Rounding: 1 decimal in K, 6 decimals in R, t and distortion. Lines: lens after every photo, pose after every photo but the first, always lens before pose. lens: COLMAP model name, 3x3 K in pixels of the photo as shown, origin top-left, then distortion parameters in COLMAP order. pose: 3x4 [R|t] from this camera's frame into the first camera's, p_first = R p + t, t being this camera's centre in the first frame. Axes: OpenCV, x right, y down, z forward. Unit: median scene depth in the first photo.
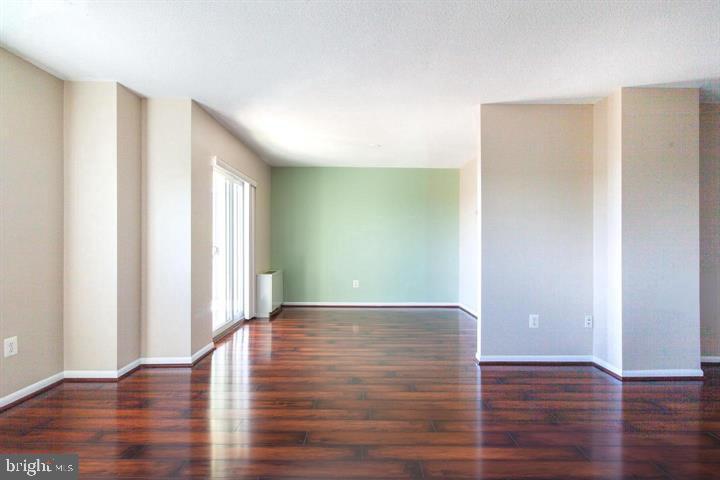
lens RADIAL K [[340.1, 0, 360.0], [0, 340.1, 240.0], [0, 0, 1]] dist [-0.000229, 0.000120]
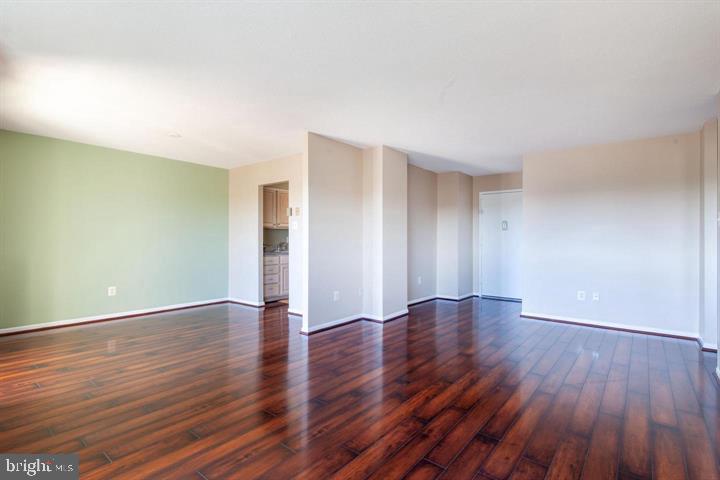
lens RADIAL K [[344.7, 0, 360.0], [0, 344.7, 240.0], [0, 0, 1]] dist [0.000612, 0.000215]
pose [[0.634298, -0.005300, 0.773071, -0.539525], [-0.001452, 0.999967, 0.008047, -0.003105], [-0.773088, -0.006227, 0.634269, 0.026108]]
